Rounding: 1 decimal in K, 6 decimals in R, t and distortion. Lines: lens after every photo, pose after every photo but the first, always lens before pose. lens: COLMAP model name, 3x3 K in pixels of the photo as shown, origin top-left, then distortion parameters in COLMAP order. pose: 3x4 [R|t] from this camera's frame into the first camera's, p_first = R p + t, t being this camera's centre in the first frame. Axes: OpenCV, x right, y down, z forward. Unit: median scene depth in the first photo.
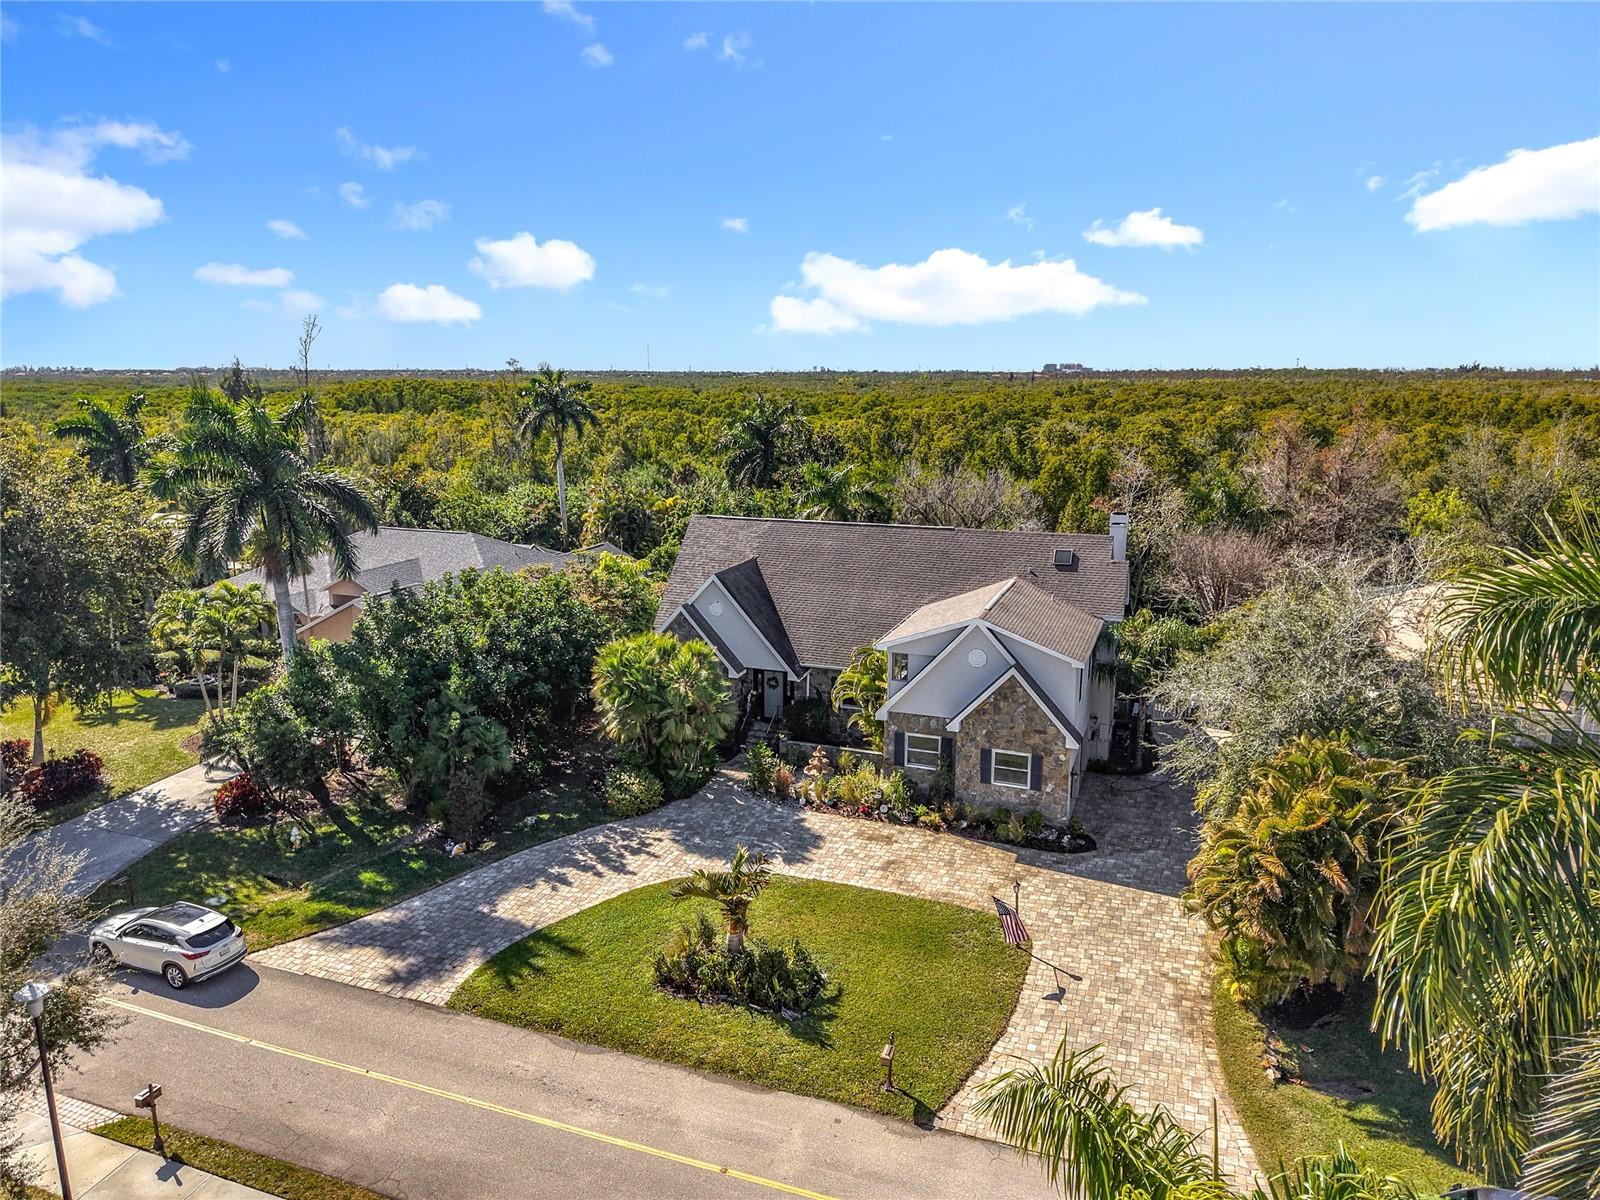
lens RADIAL K [[1072.6, 0, 834.1], [0, 1072.6, 603.7], [0, 0, 1]] dist [0.066403, -0.084437]
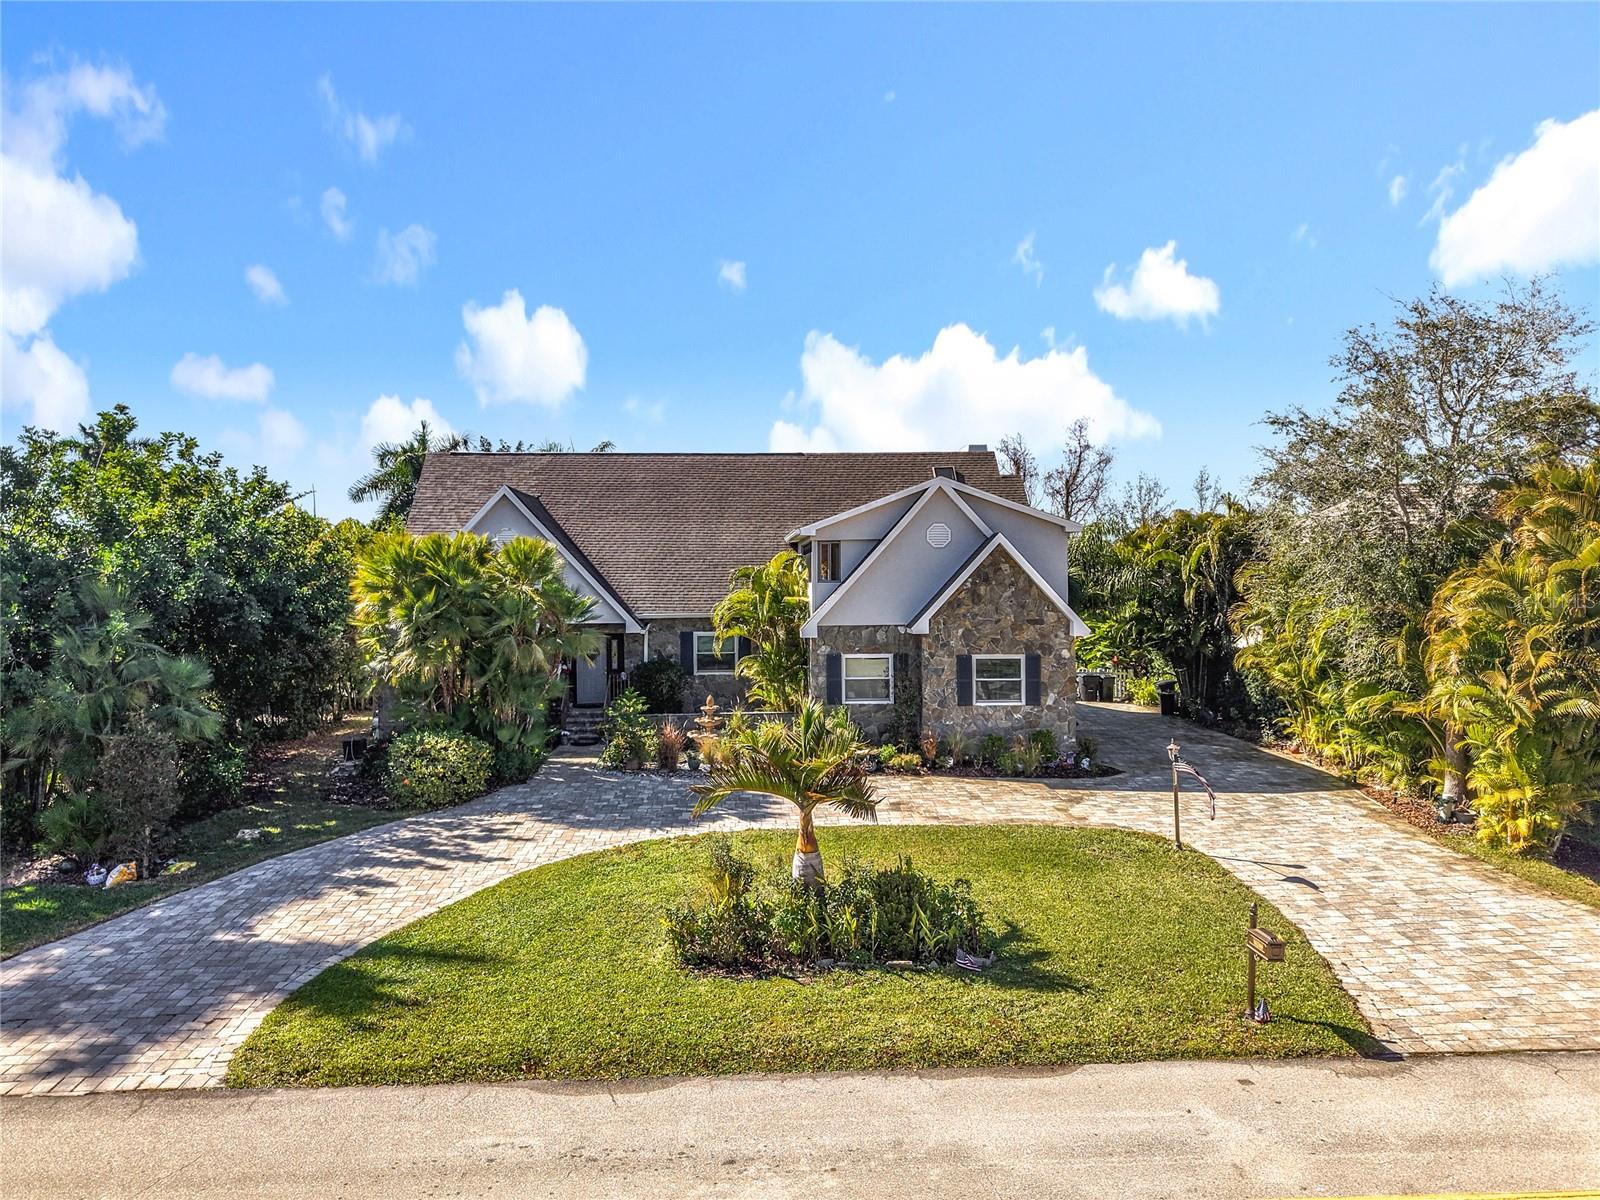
lens RADIAL K [[1072.6, 0, 834.1], [0, 1072.6, 603.7], [0, 0, 1]] dist [0.066403, -0.084437]
pose [[0.925812, -0.037771, 0.376092, -0.215849], [0.100051, 0.983993, -0.147469, 0.203279], [-0.364502, 0.174157, 0.914772, 0.372523]]
